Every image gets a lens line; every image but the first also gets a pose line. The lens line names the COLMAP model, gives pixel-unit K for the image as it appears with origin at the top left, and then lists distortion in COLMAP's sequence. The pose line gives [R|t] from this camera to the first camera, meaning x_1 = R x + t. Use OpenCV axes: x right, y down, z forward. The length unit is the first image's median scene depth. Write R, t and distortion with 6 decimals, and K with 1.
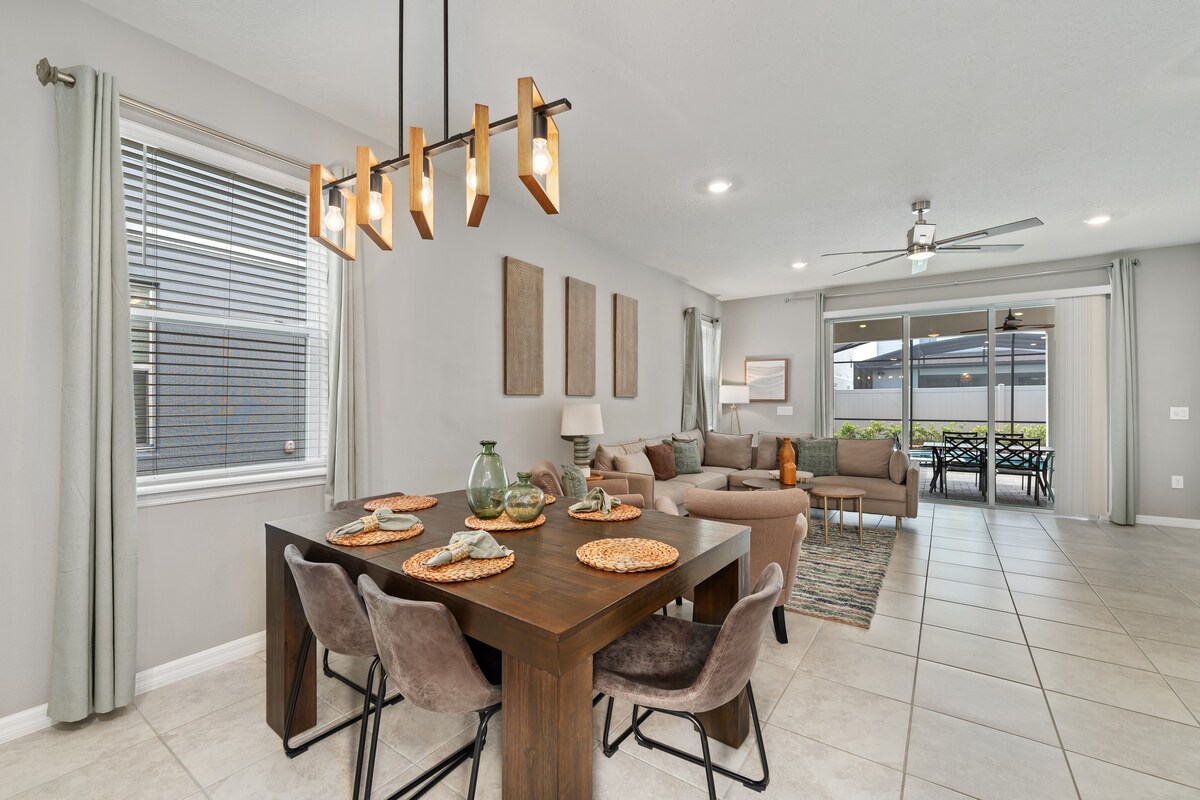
lens RADIAL K [[499.7, 0, 596.0], [0, 499.7, 405.9], [0, 0, 1]] dist [0.000366, 0.000021]
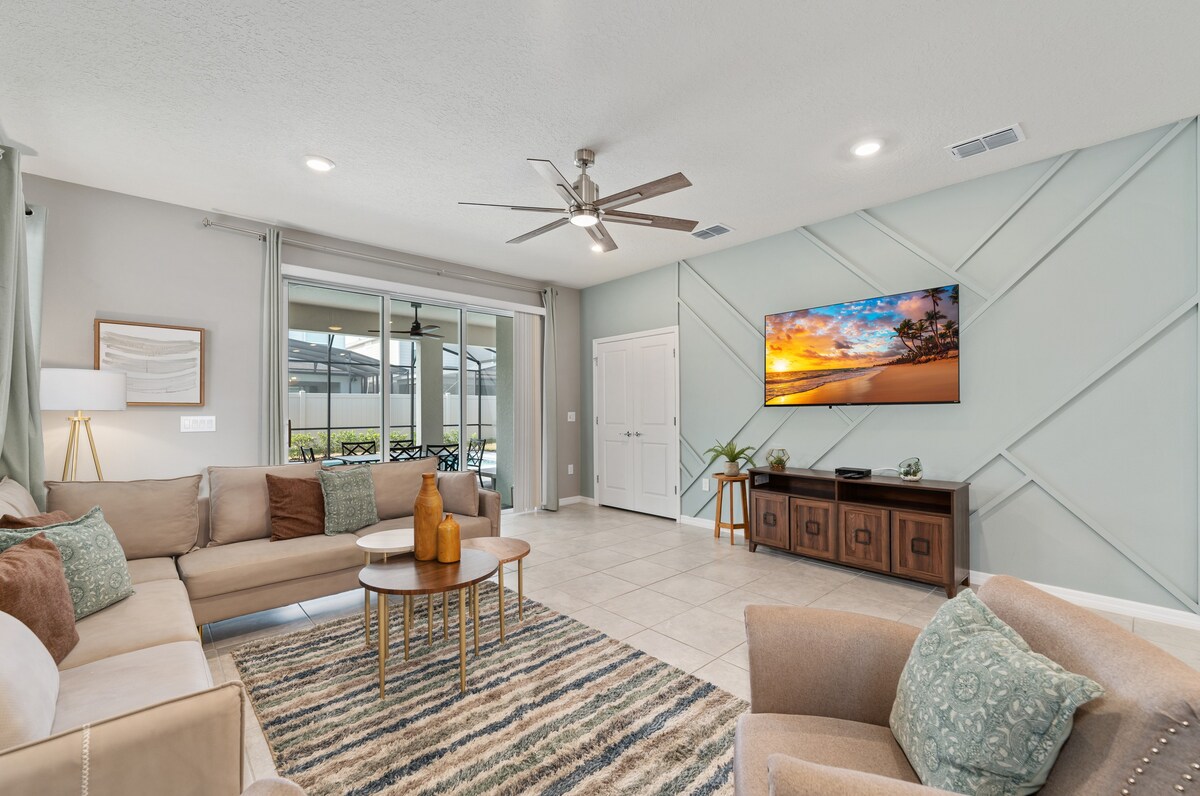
lens RADIAL K [[499.7, 0, 596.0], [0, 499.7, 403.9], [0, 0, 1]] dist [0.000366, 0.000021]
pose [[0.212864, 0.010590, 0.977024, -0.080031], [0.007933, 0.999890, -0.012566, -0.001439], [-0.977050, 0.010426, 0.212757, 0.570334]]
